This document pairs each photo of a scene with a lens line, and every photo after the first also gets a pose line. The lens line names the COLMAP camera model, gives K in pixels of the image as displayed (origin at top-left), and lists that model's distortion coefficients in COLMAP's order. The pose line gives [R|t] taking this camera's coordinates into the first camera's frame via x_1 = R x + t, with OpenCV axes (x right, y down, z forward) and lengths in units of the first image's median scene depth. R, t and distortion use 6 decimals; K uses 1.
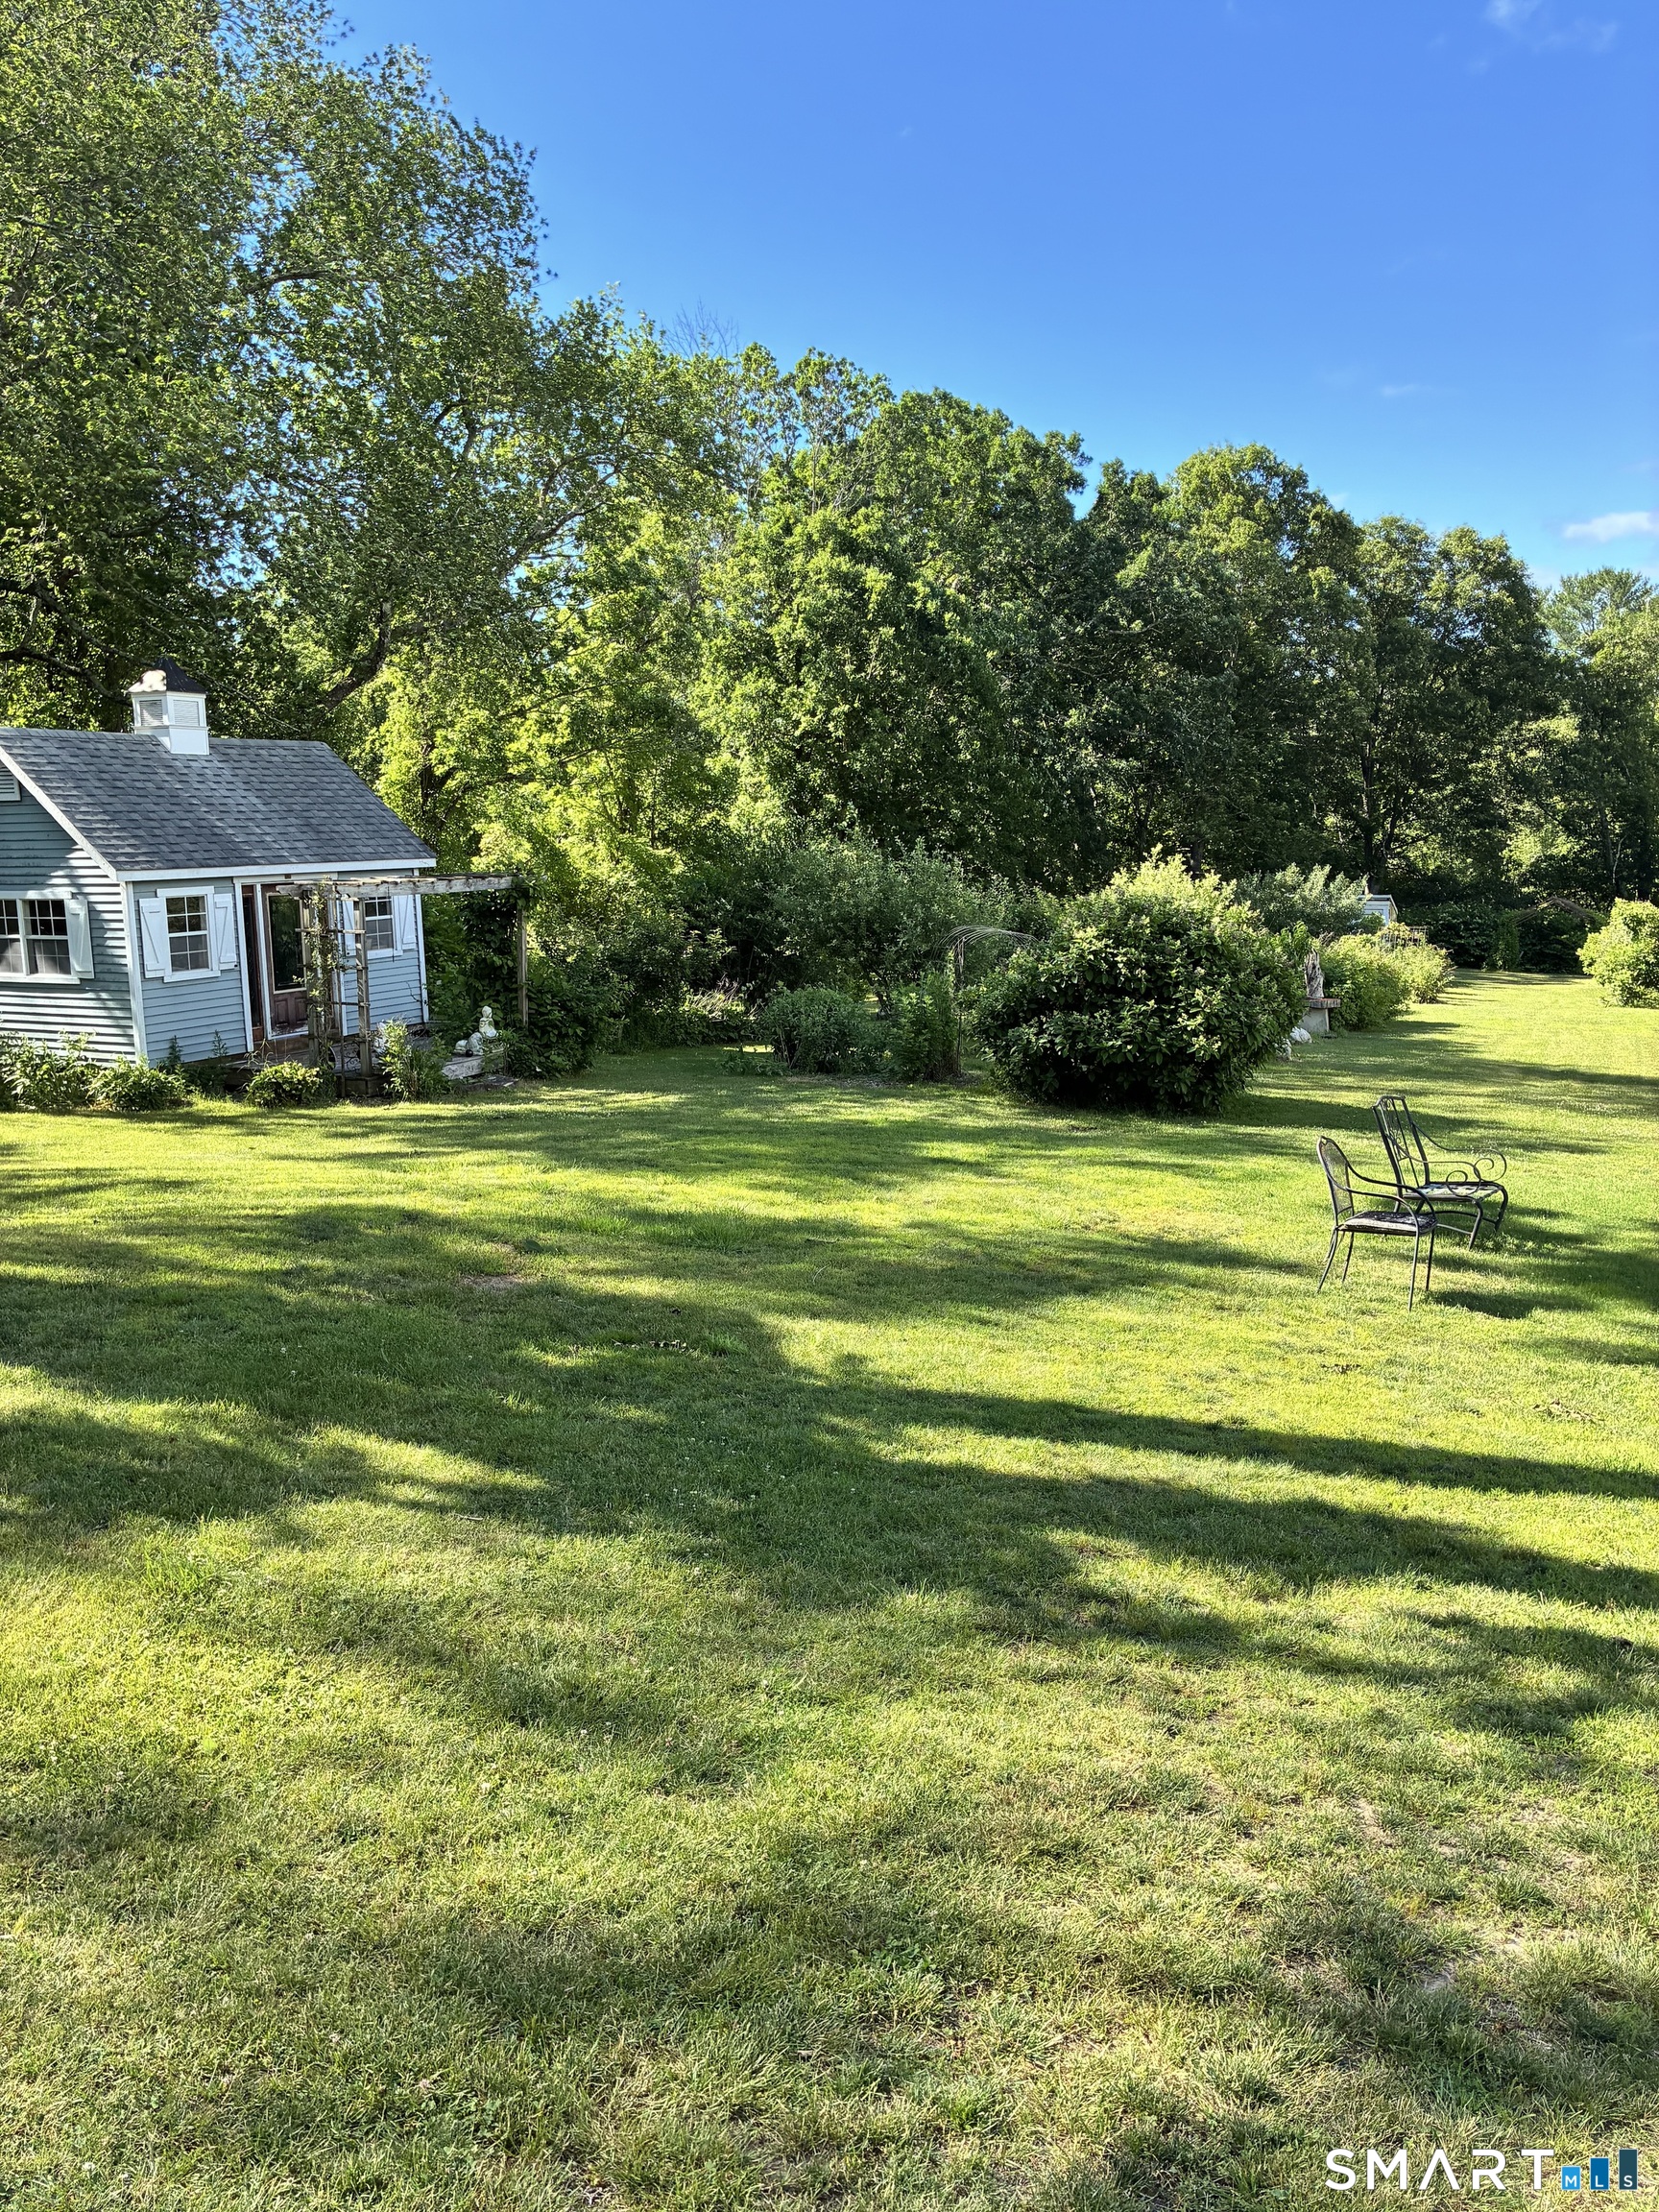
lens RADIAL K [[1684.9, 0, 833.7], [0, 1684.9, 1111.6], [0, 0, 1]] dist [0.053091, -0.077270]
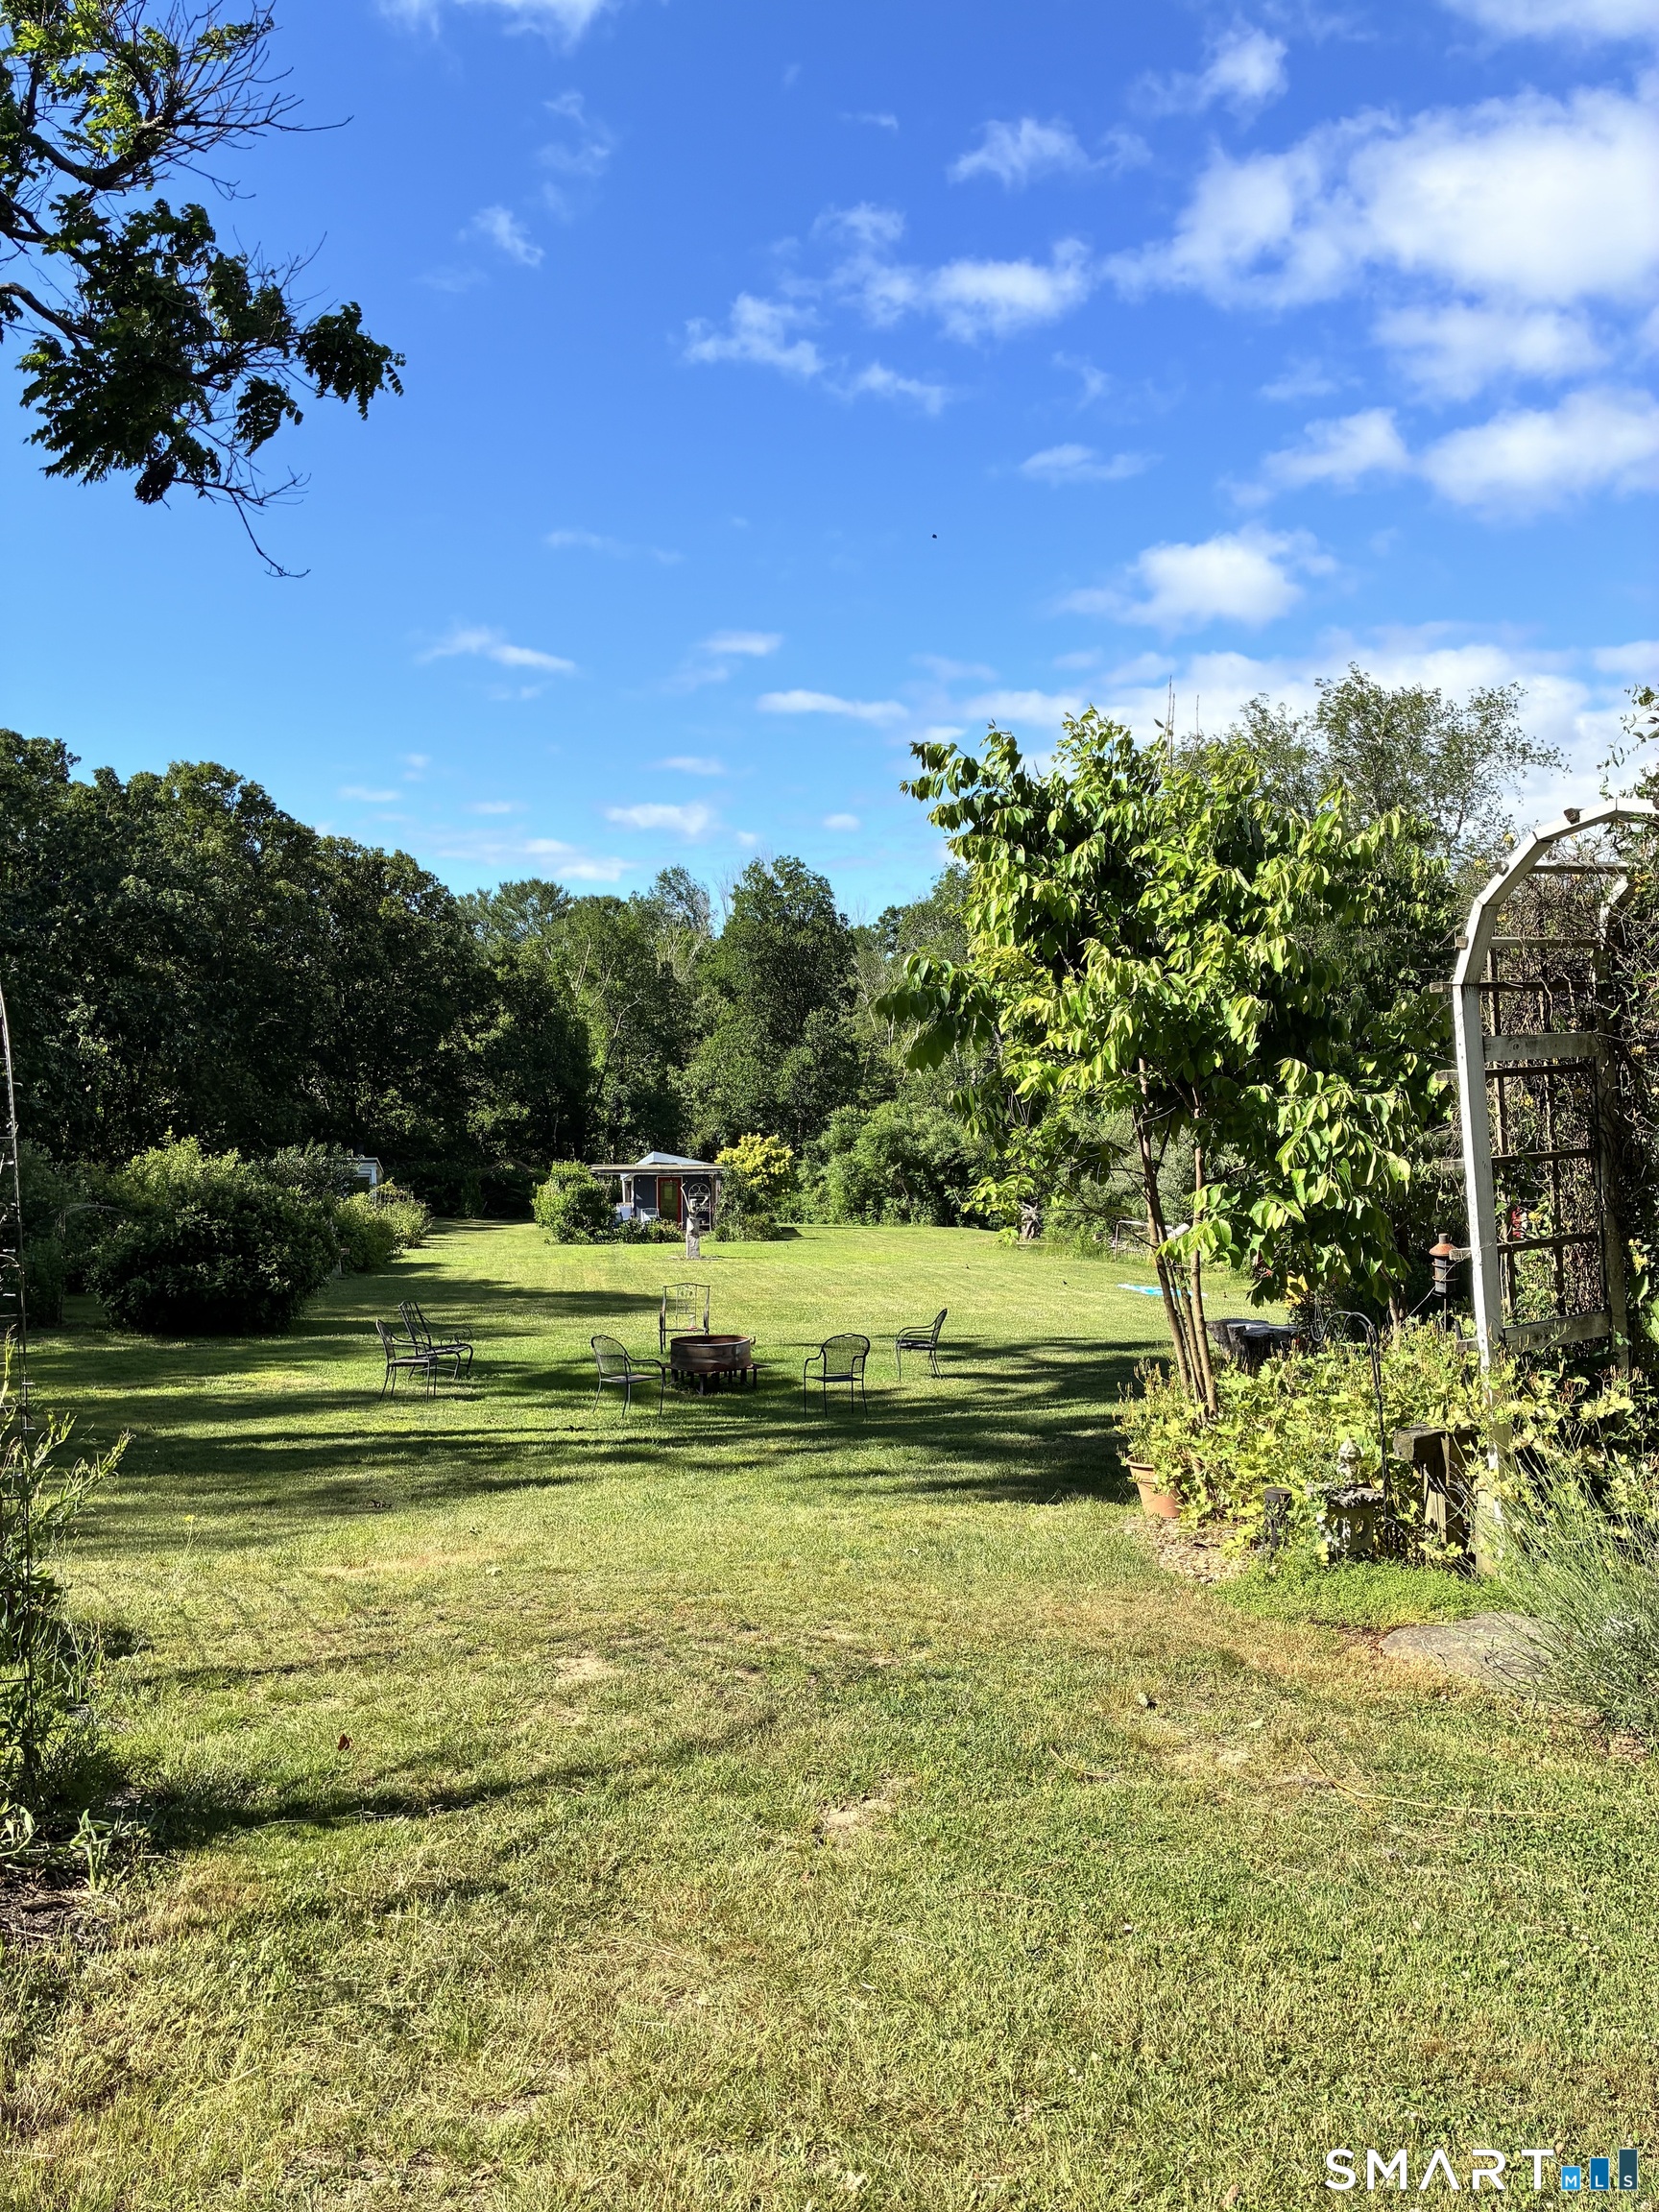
lens RADIAL K [[1684.9, 0, 830.9], [0, 1684.9, 1105.0], [0, 0, 1]] dist [0.053091, -0.077270]
pose [[0.834294, -0.000034, 0.551320, -0.060011], [0.083211, 0.988552, -0.125860, 0.010143], [-0.545004, 0.150881, 0.824746, -0.154940]]
